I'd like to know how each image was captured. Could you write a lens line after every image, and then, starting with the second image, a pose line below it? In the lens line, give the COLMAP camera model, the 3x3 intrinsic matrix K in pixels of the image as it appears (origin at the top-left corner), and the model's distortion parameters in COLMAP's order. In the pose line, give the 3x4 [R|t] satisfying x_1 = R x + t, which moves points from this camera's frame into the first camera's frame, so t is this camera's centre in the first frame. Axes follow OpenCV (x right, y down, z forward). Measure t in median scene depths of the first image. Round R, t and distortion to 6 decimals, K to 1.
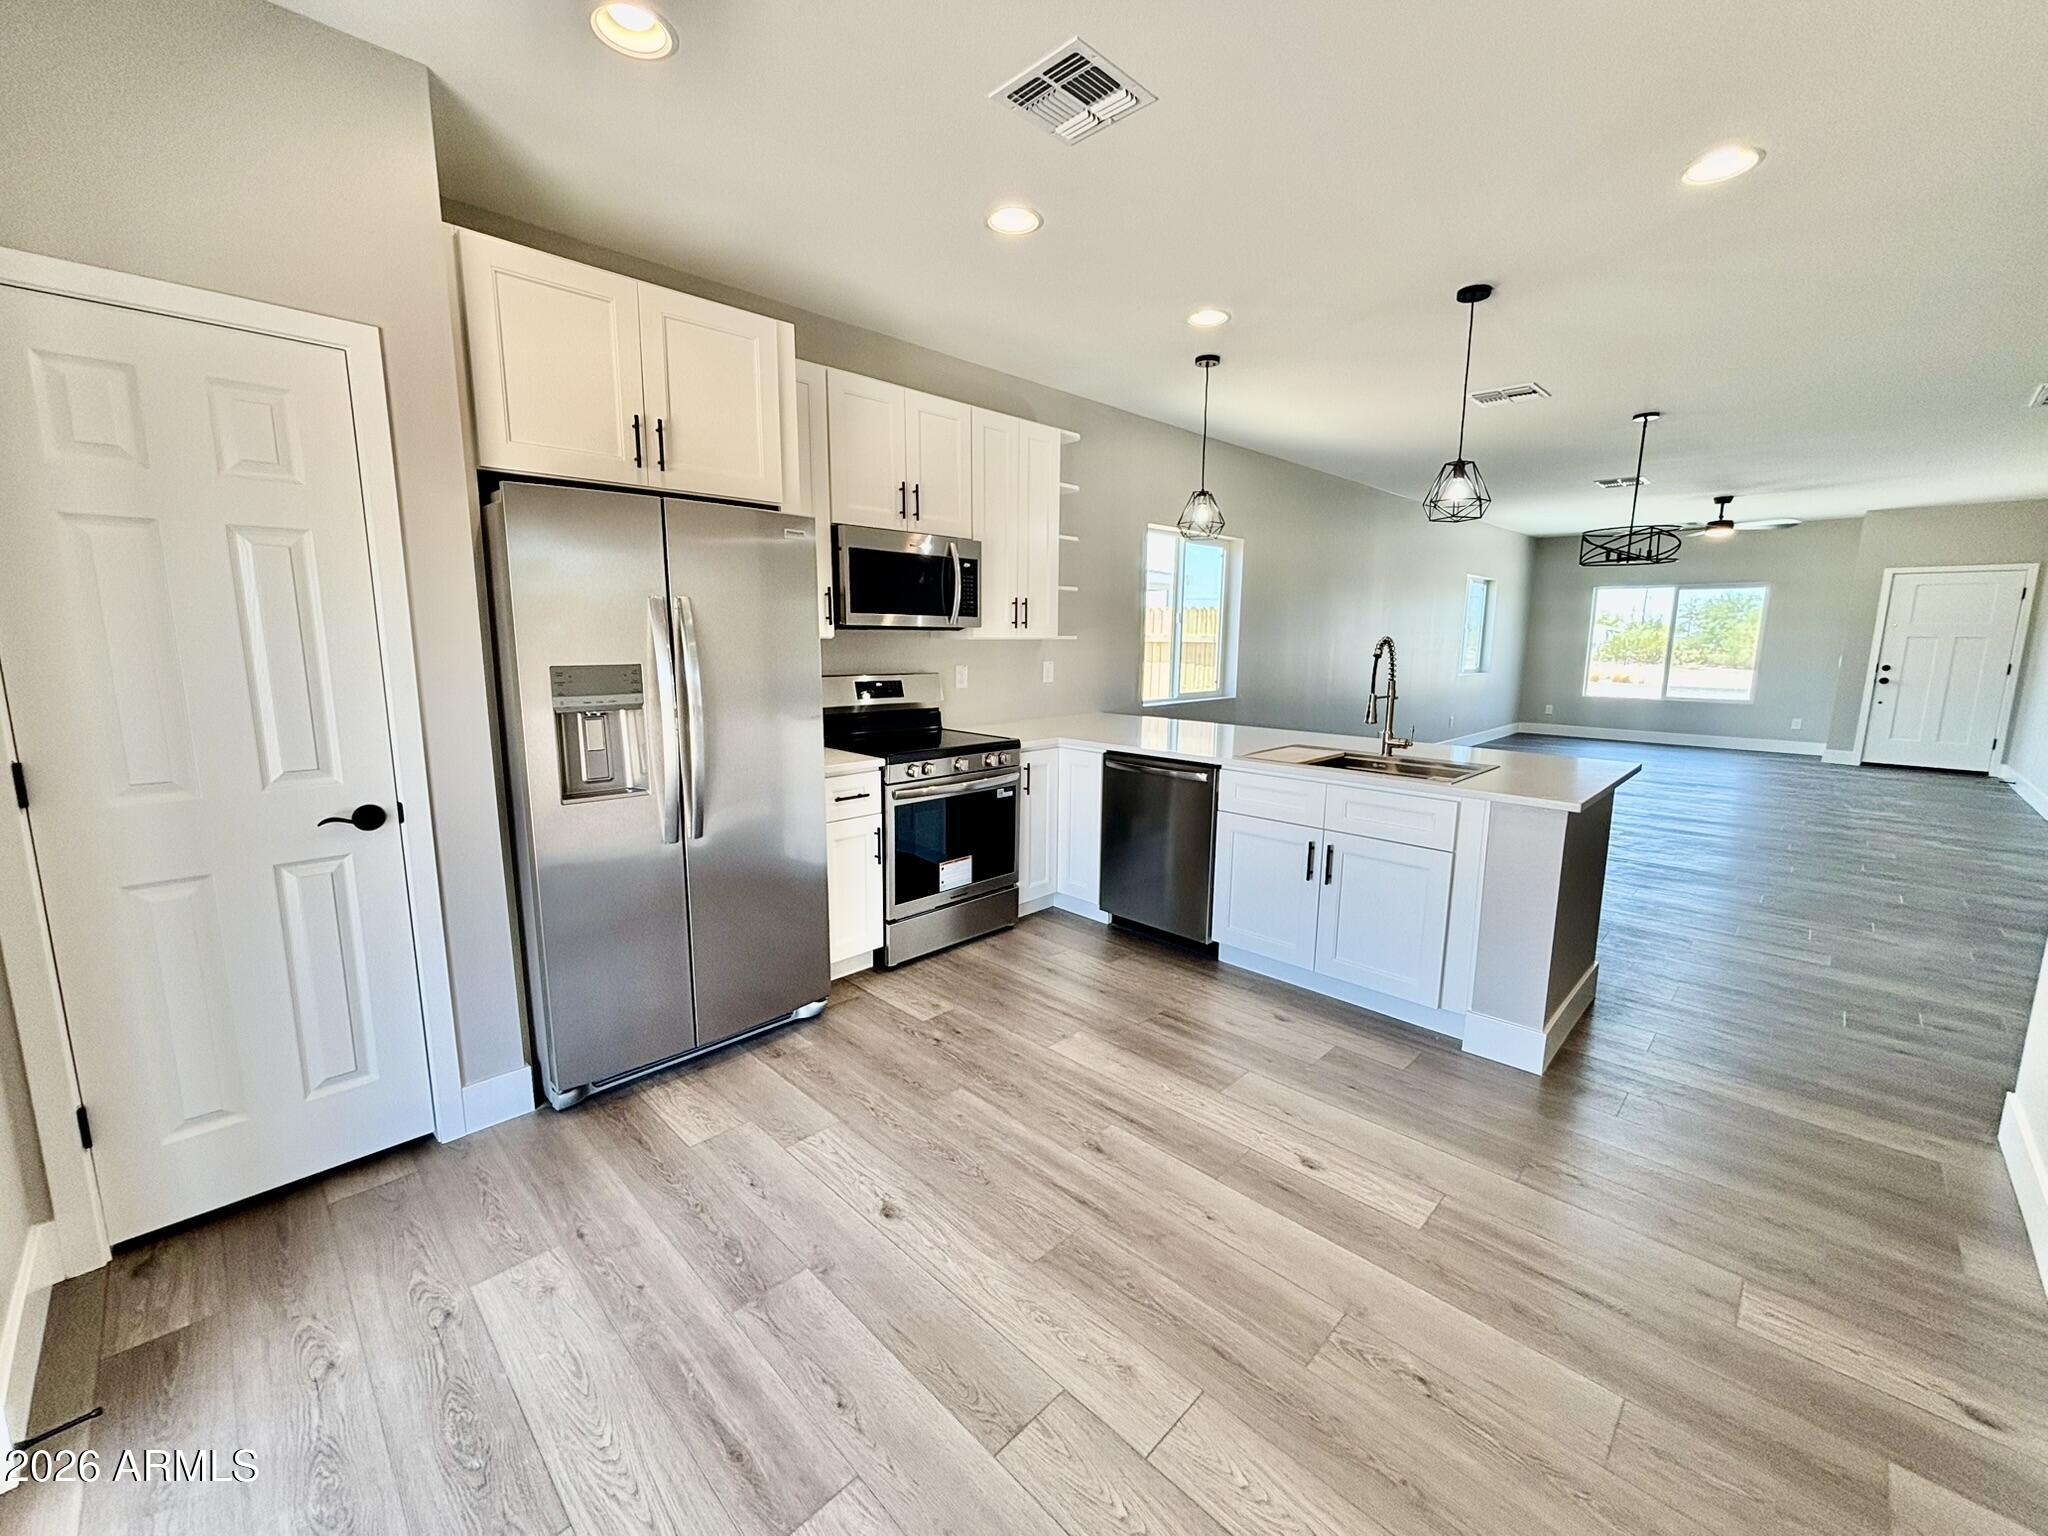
lens RADIAL K [[832.2, 0, 1024.9], [0, 832.2, 762.4], [0, 0, 1]] dist [0.001346, -0.000577]
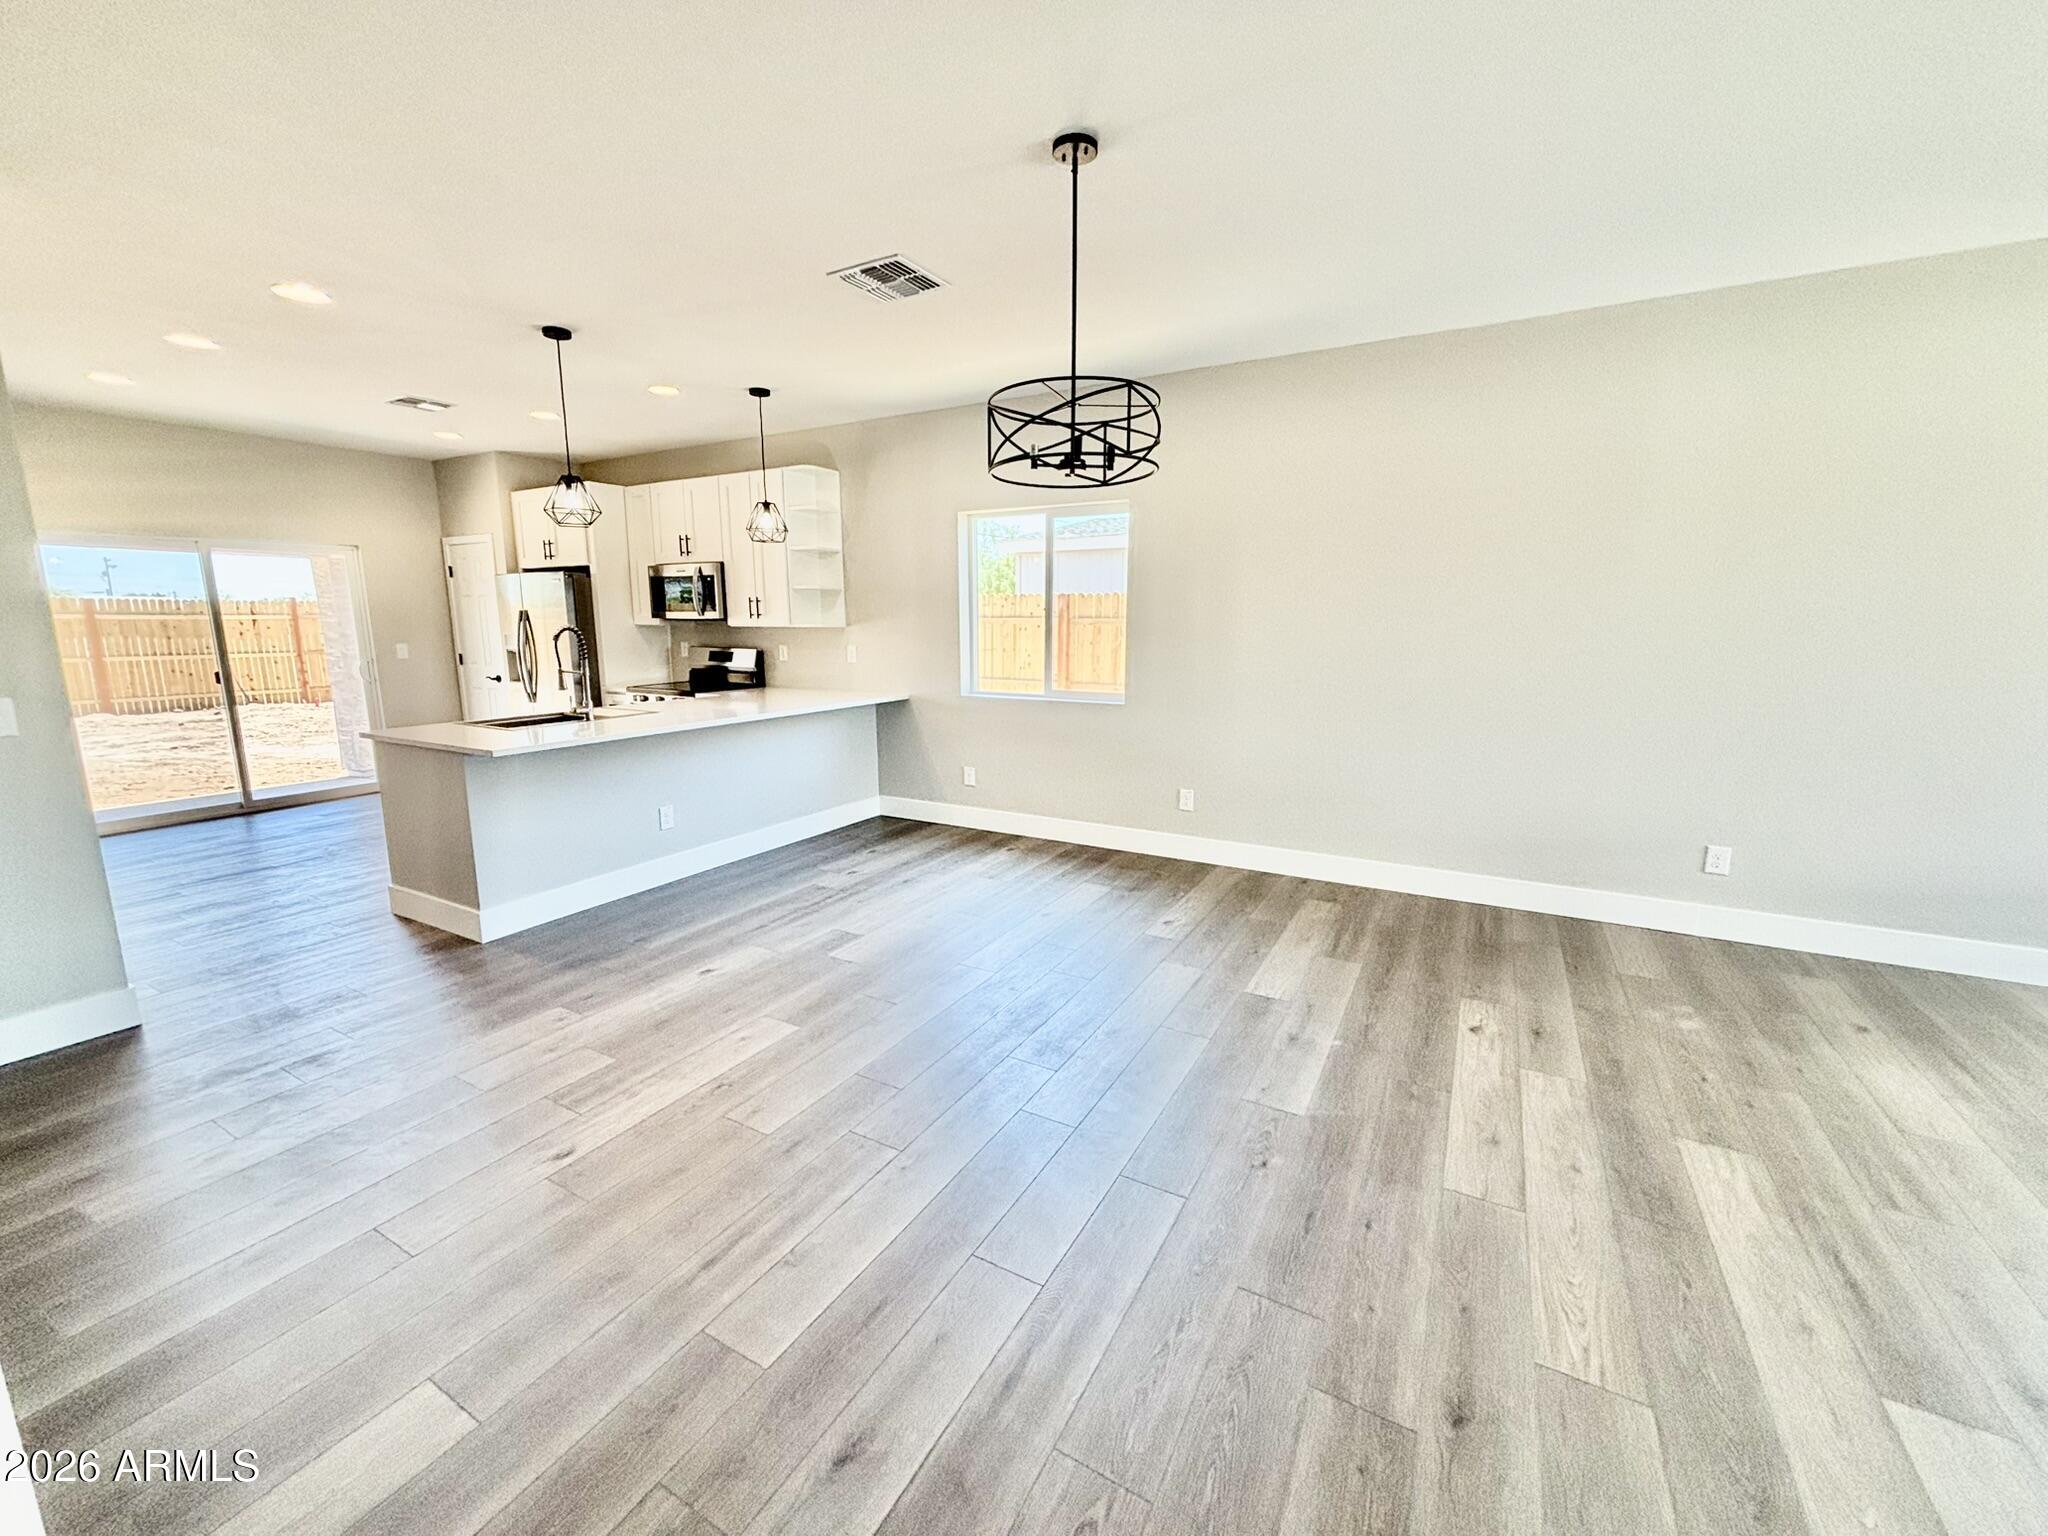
lens RADIAL K [[822.2, 0, 1018.6], [0, 822.2, 770.6], [0, 0, 1]] dist [0.000748, 0.000378]
pose [[0.256386, 0.172158, -0.951119, 1.625412], [-0.144771, 0.979750, 0.138315, -0.181750], [0.955671, 0.102233, 0.276117, 1.168023]]
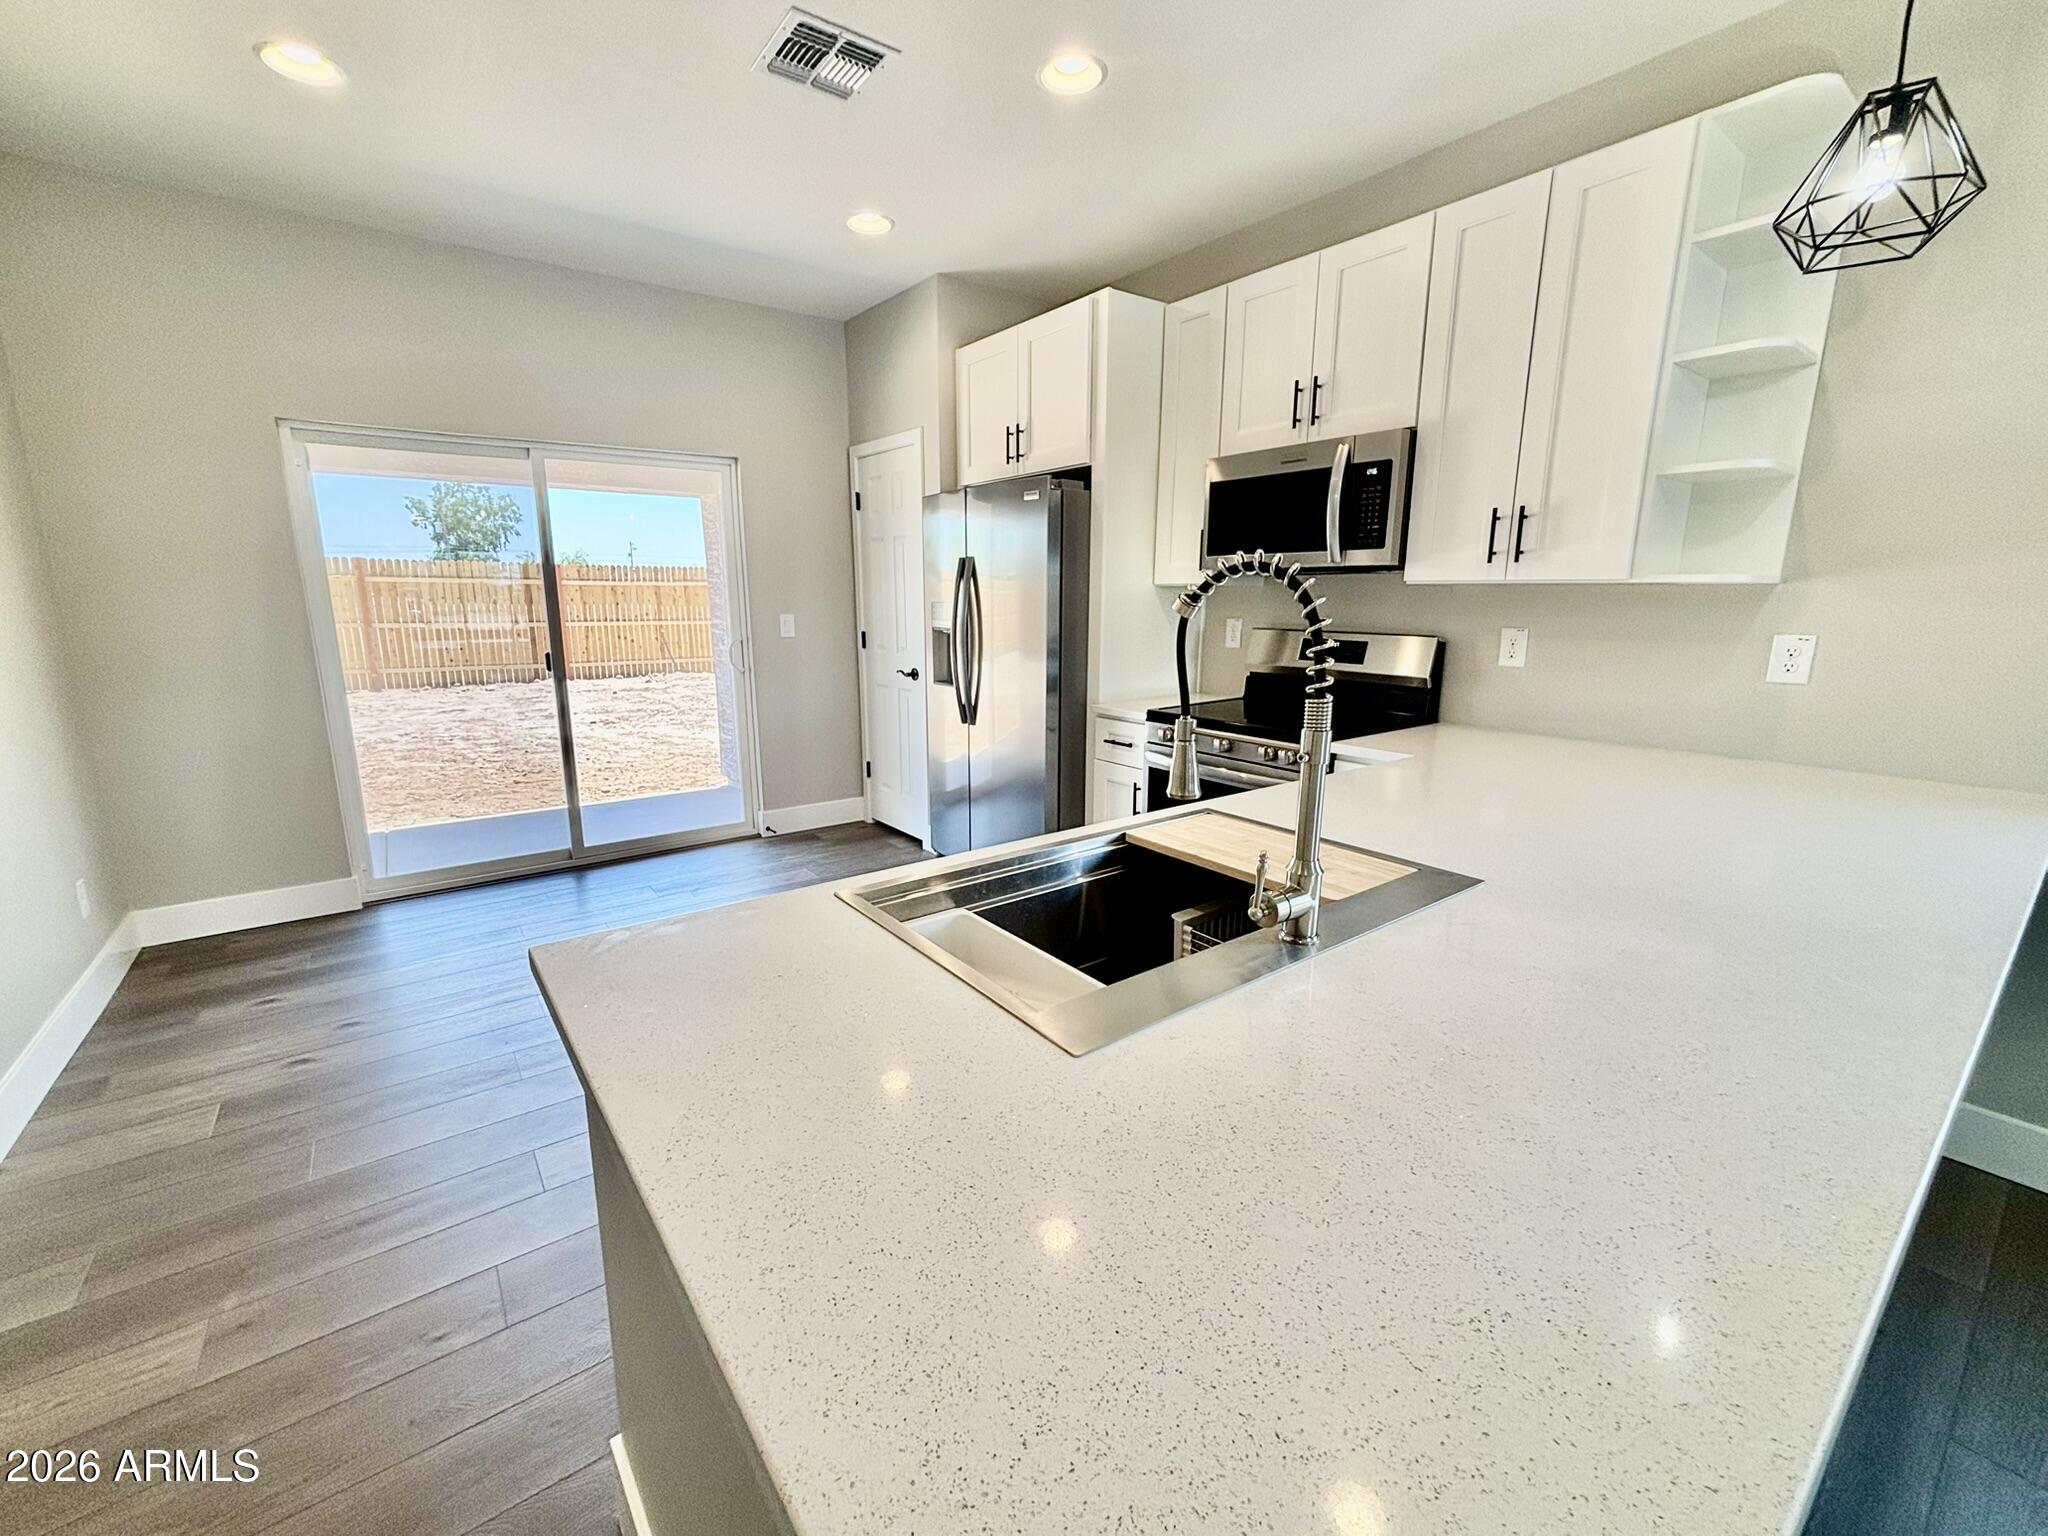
lens RADIAL K [[832.2, 0, 1026.1], [0, 832.2, 768.8], [0, 0, 1]] dist [0.001346, -0.000577]
pose [[-0.138752, 0.203647, -0.969163, 0.665510], [-0.152261, 0.962606, 0.224068, -0.114544], [0.978552, 0.178656, -0.102556, 0.839357]]
